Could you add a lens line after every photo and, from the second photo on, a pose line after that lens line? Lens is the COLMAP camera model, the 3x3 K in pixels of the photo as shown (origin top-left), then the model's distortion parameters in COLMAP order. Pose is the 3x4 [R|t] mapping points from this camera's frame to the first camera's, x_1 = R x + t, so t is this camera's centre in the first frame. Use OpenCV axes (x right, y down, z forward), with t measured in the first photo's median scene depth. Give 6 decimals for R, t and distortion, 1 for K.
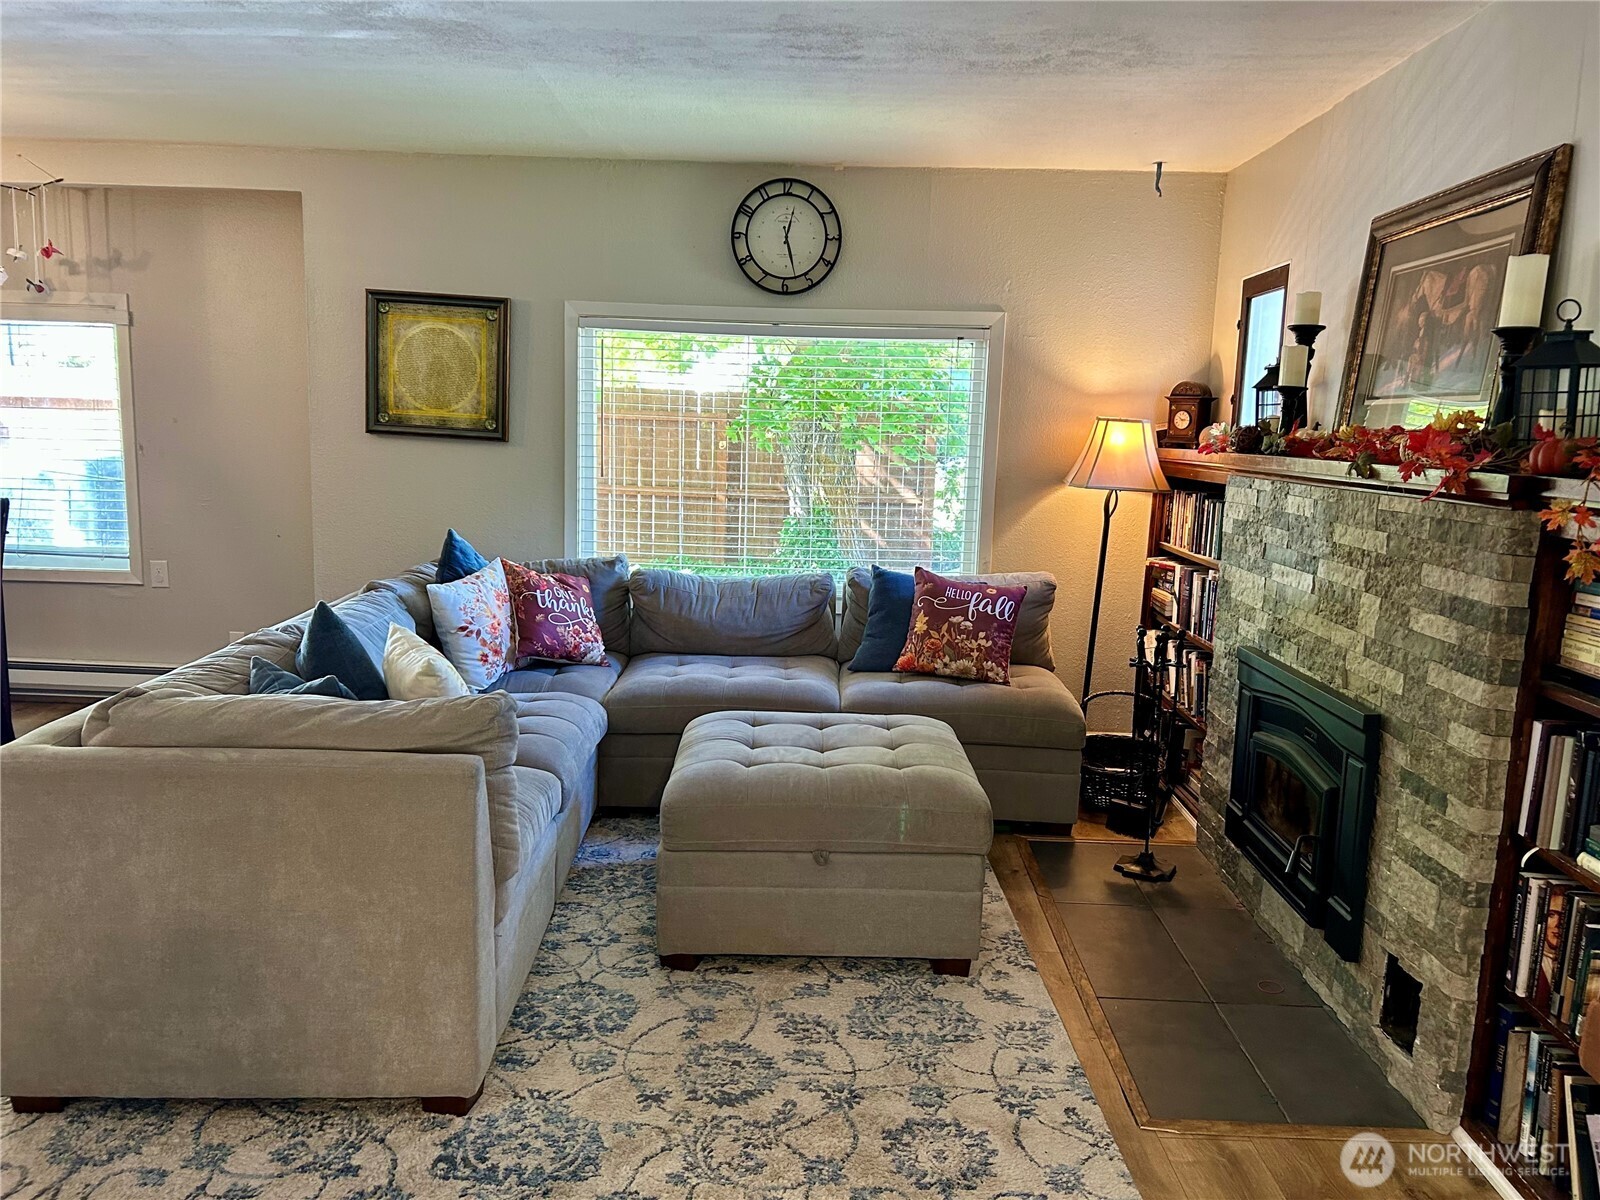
lens RADIAL K [[1210.4, 0, 796.3], [0, 1210.4, 609.4], [0, 0, 1]] dist [0.066477, -0.069061]
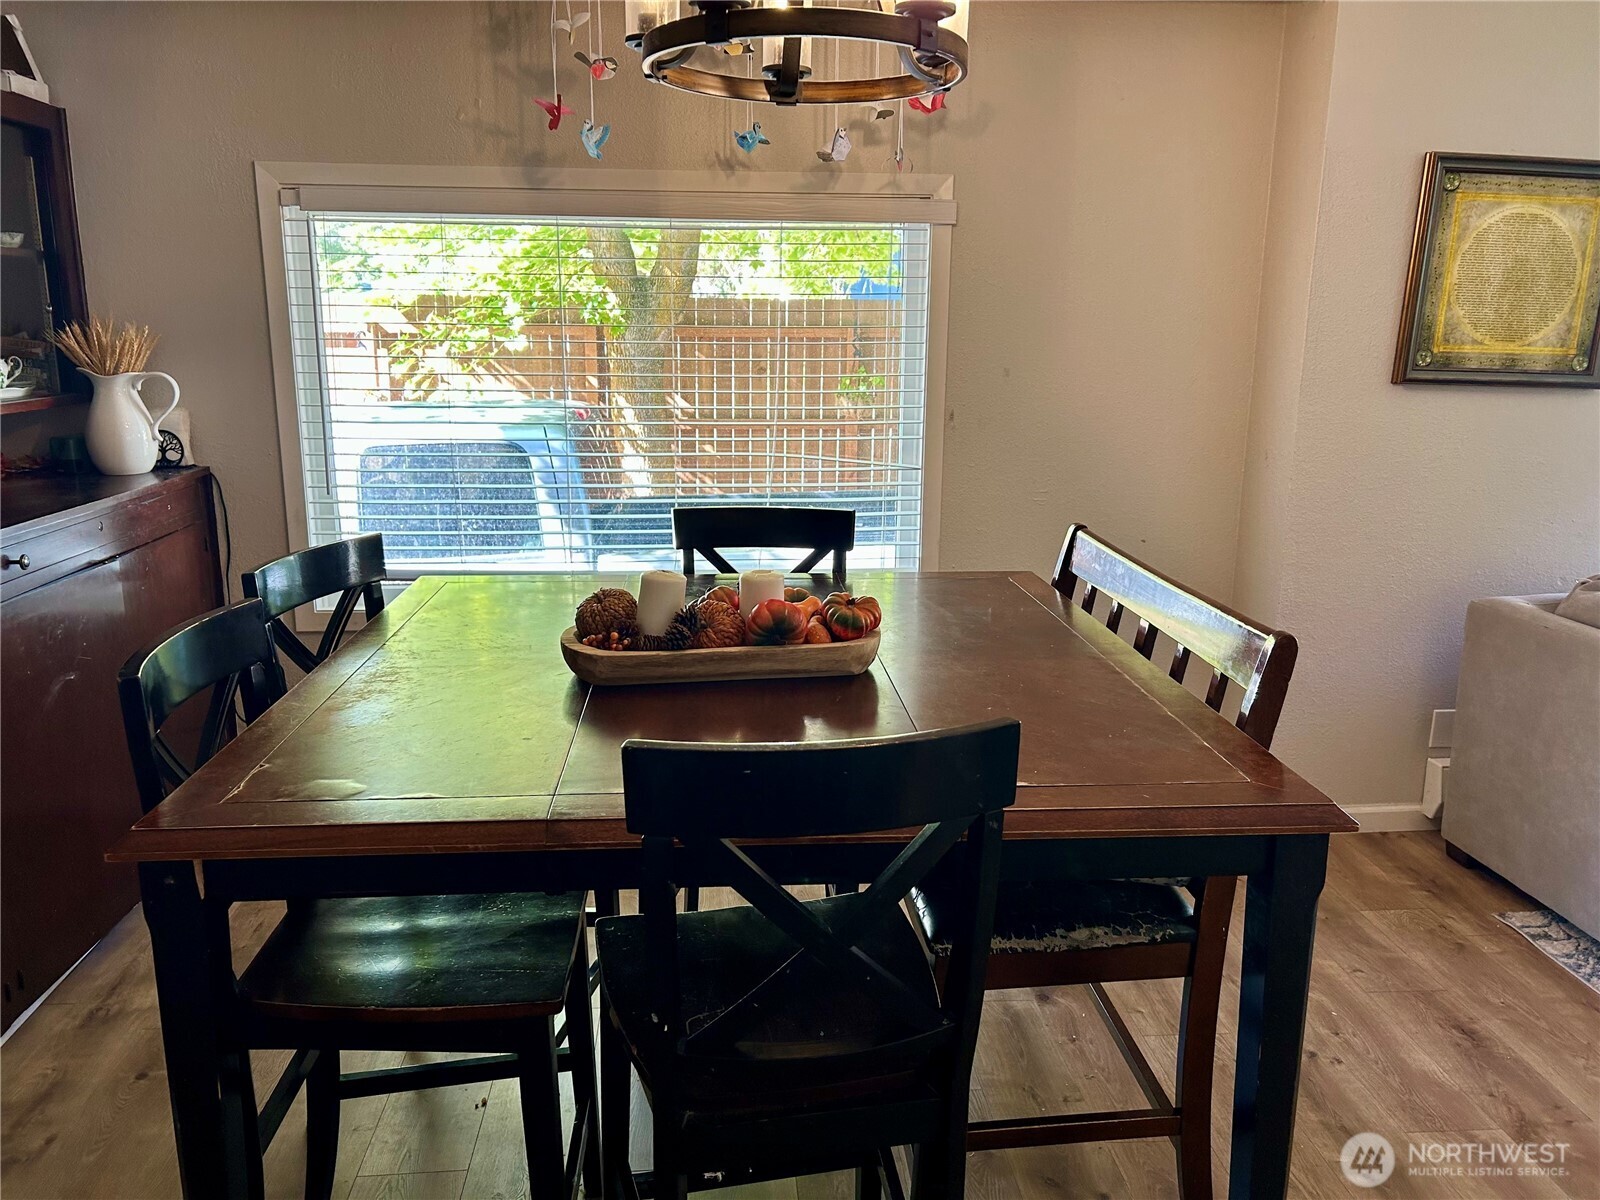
lens RADIAL K [[1210.4, 0, 796.3], [0, 1210.4, 609.4], [0, 0, 1]] dist [0.066477, -0.069061]
pose [[0.994256, -0.046789, 0.096262, -0.955220], [0.039810, 0.996523, 0.073191, -0.111910], [-0.099352, -0.068939, 0.992661, 0.499385]]
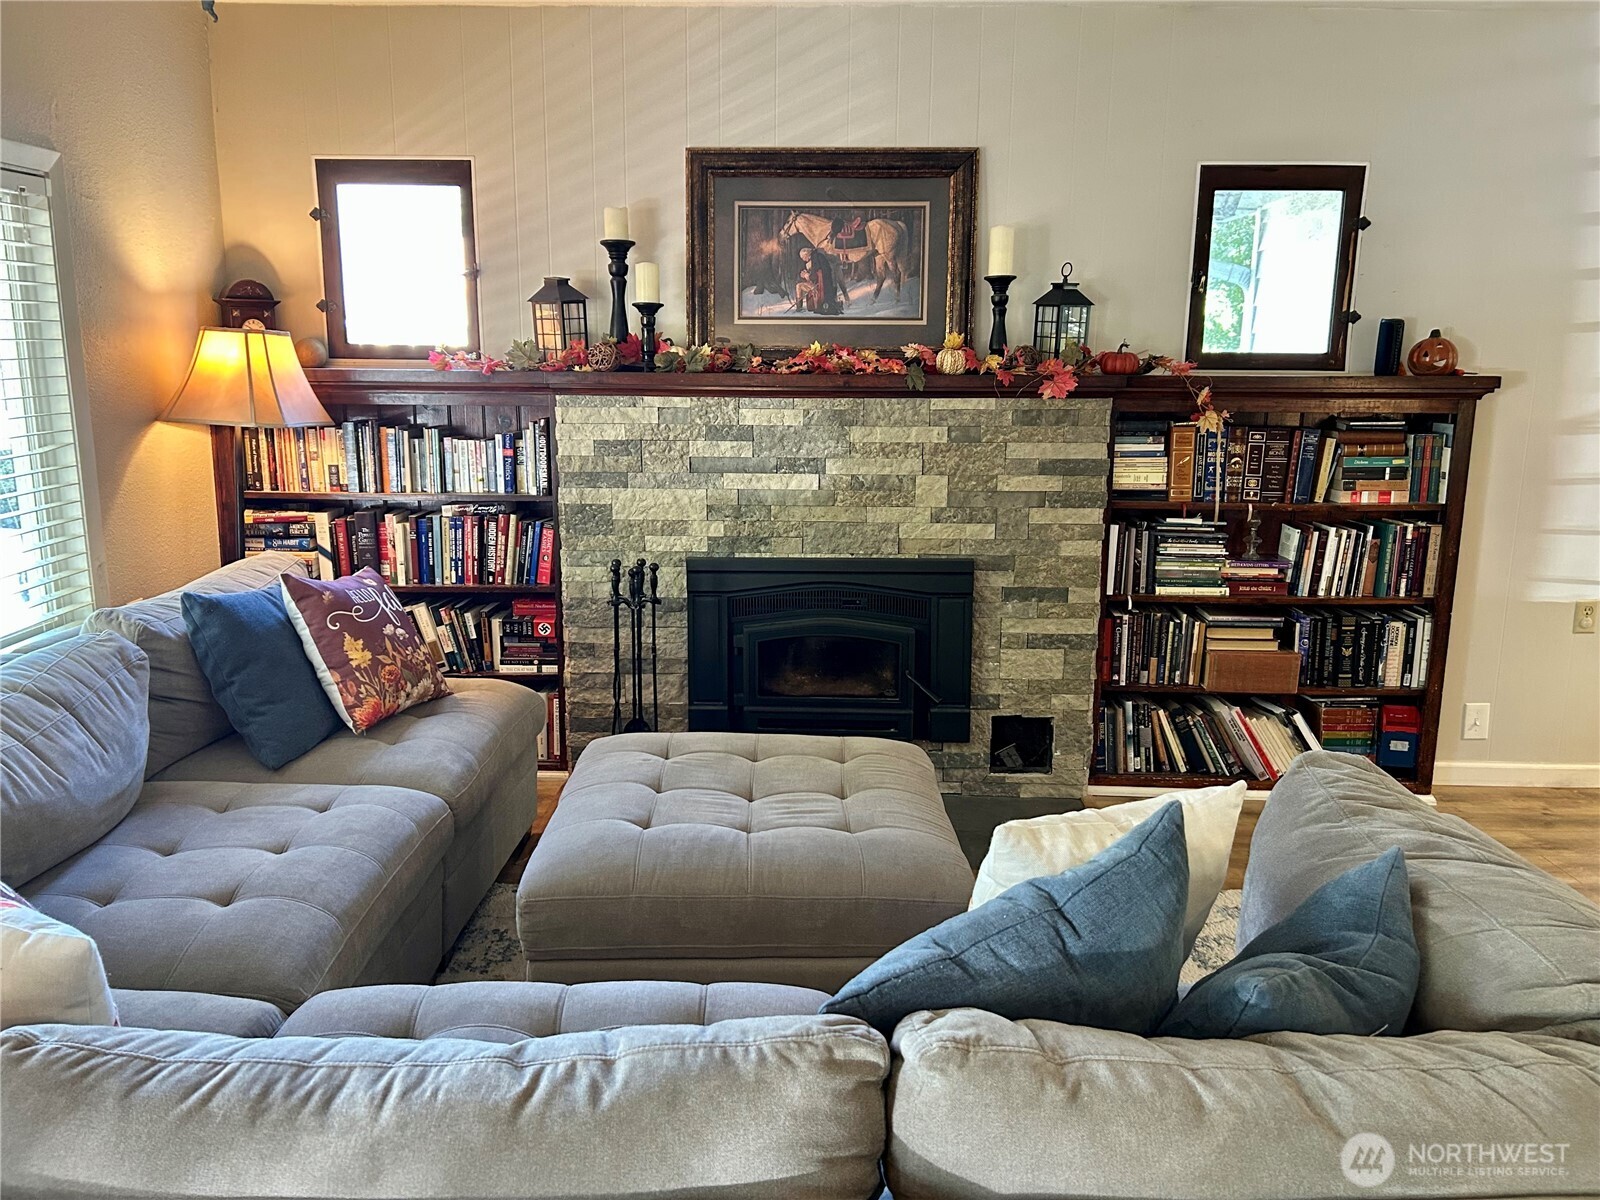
lens RADIAL K [[1190.2, 0, 793.0], [0, 1190.2, 603.0], [0, 0, 1]] dist [0.106549, -0.212284]
pose [[-0.012175, -0.235314, 0.971843, -0.592700], [0.144908, 0.961240, 0.234562, -0.148876], [-0.989370, 0.143684, 0.022396, 0.836229]]
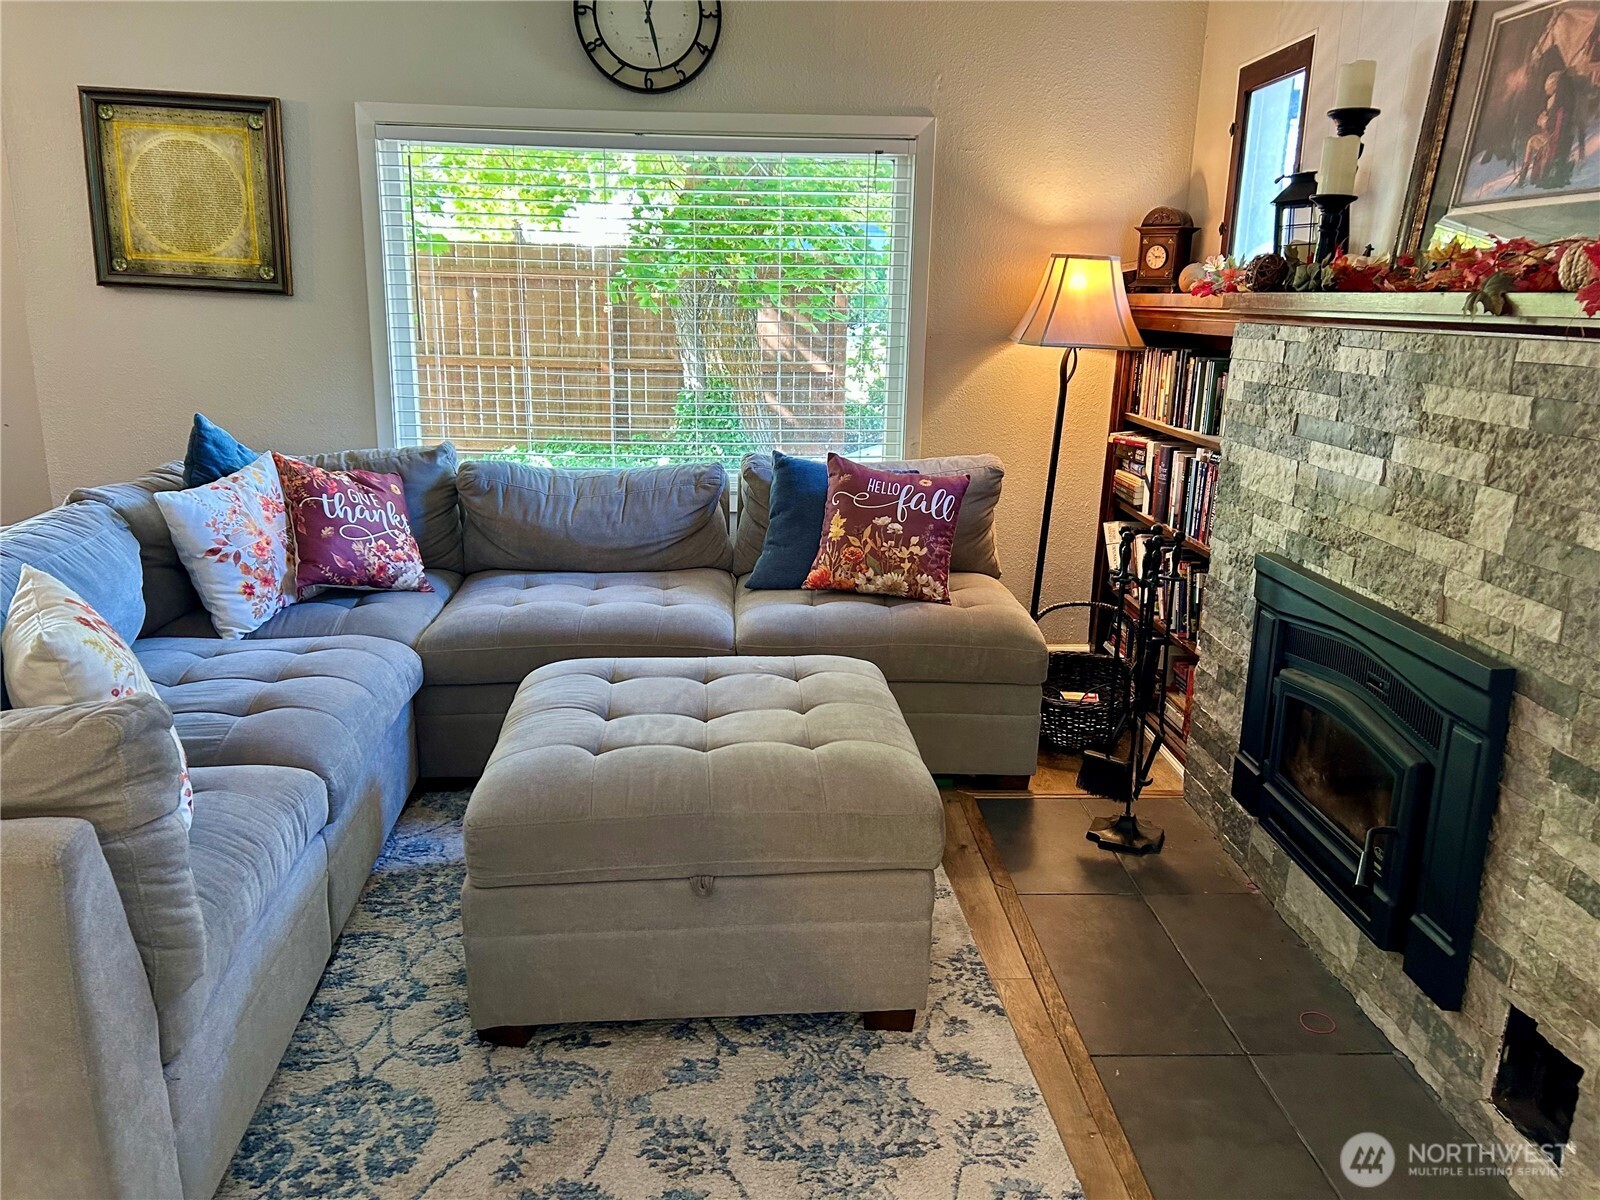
lens RADIAL K [[1210.4, 0, 796.3], [0, 1210.4, 609.4], [0, 0, 1]] dist [0.066477, -0.069061]
pose [[0.997075, -0.030710, 0.069993, 0.024041], [0.023319, 0.994297, 0.104067, -0.019087], [-0.072790, -0.102130, 0.992104, 0.254001]]
